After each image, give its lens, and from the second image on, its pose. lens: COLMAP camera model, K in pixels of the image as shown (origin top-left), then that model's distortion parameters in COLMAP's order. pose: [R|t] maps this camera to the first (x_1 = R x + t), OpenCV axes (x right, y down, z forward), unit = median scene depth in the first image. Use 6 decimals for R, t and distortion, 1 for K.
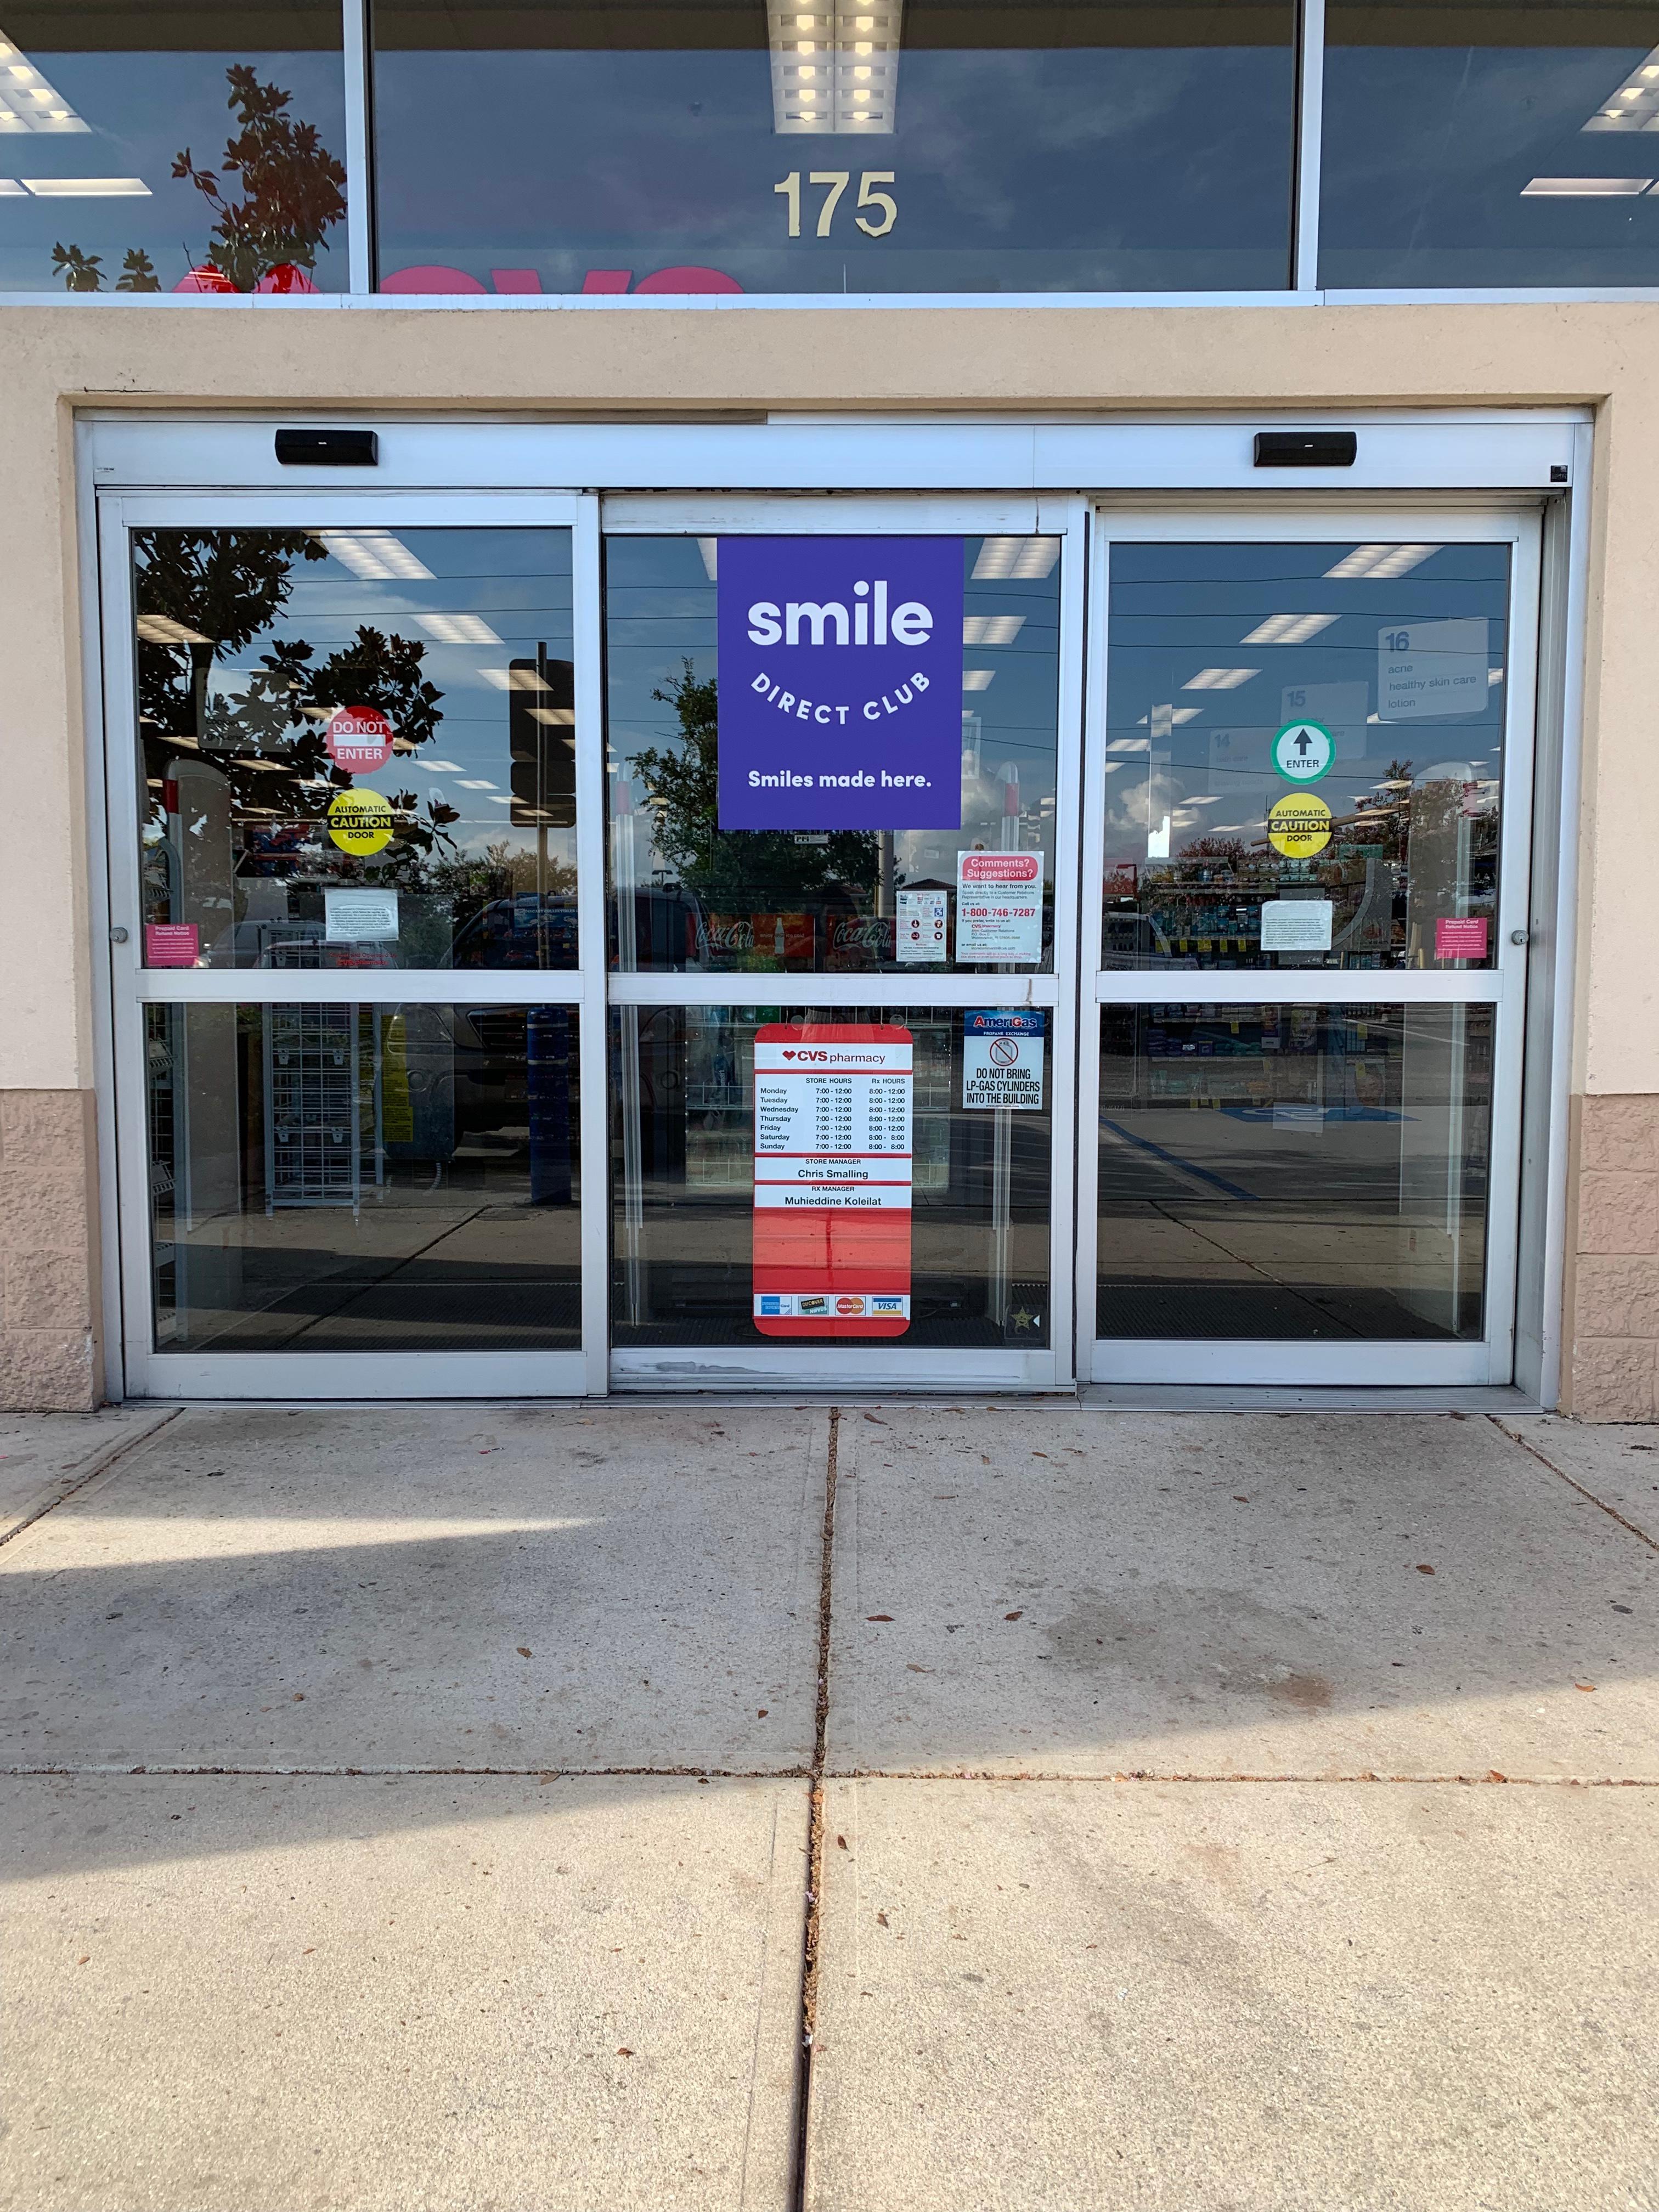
lens RADIAL K [[1678.5, 0, 824.8], [0, 1678.5, 1058.5], [0, 0, 1]] dist [0.103158, -0.231291]
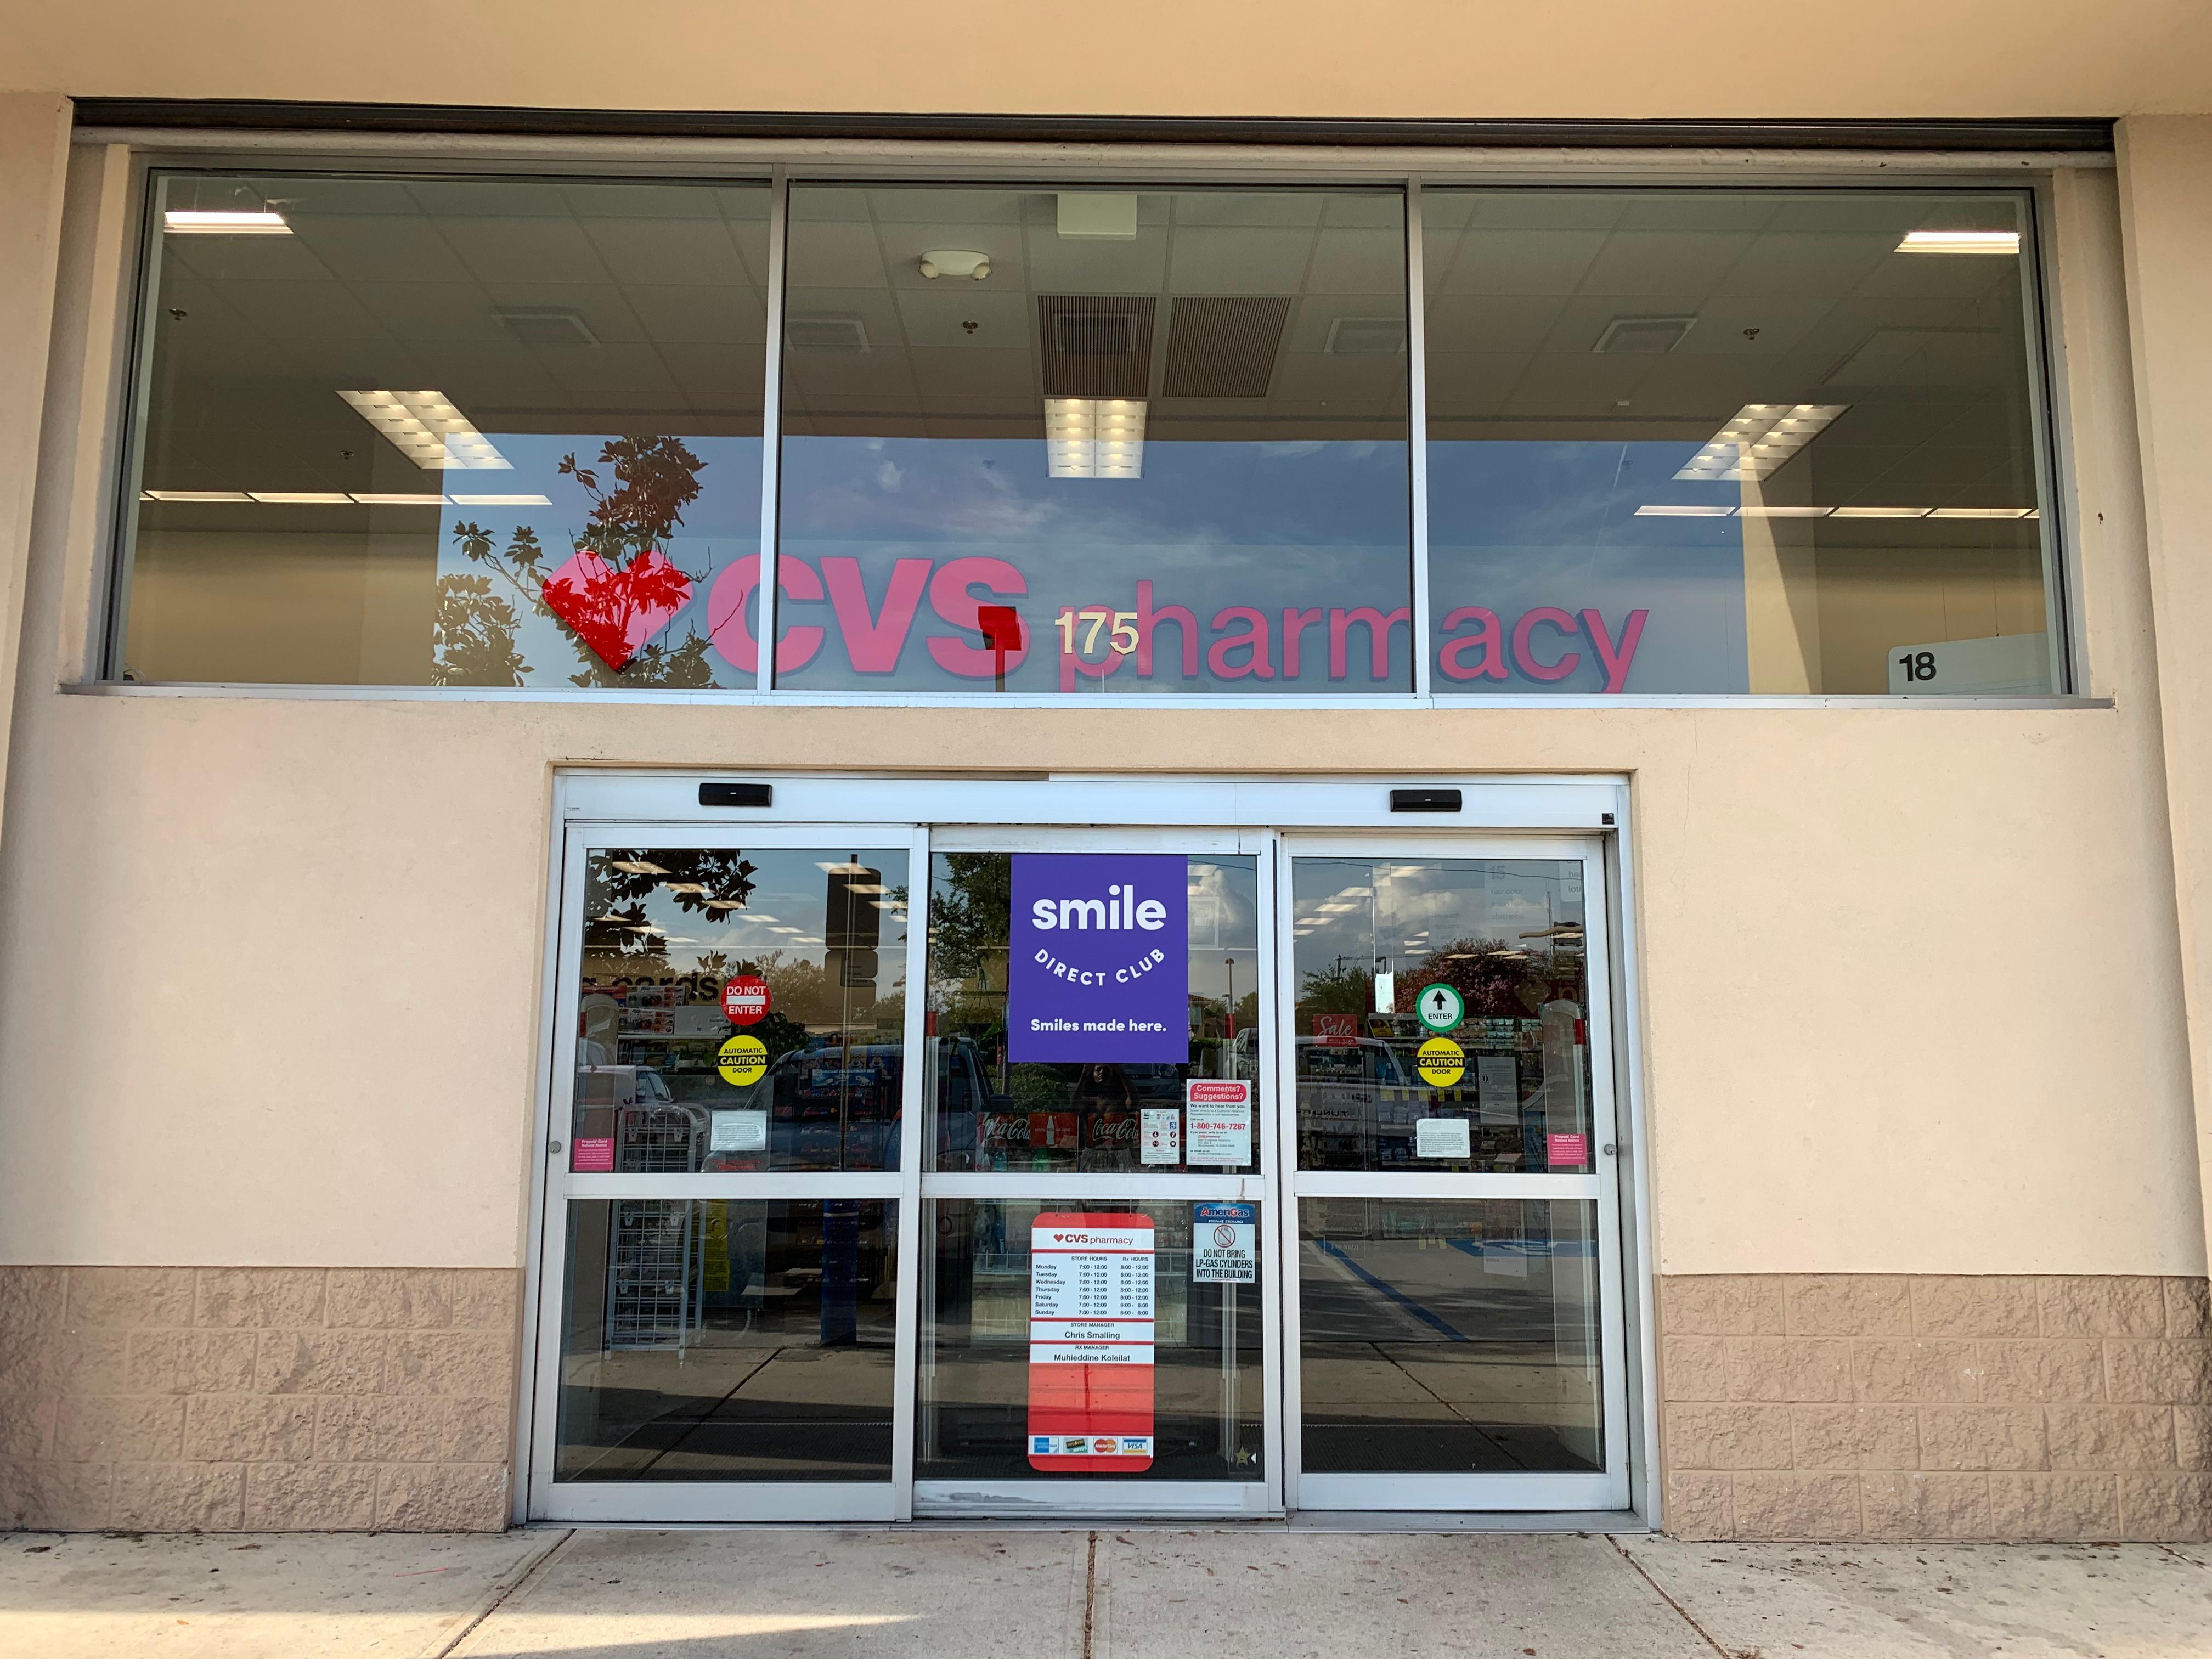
lens RADIAL K [[1678.5, 0, 1104.8], [0, 1678.5, 795.2], [0, 0, 1]] dist [0.103158, -0.231291]
pose [[0.999900, 0.005436, 0.013056, -0.004622], [-0.002512, 0.976756, -0.214341, -0.057448], [-0.013918, 0.214287, 0.976672, -0.355050]]
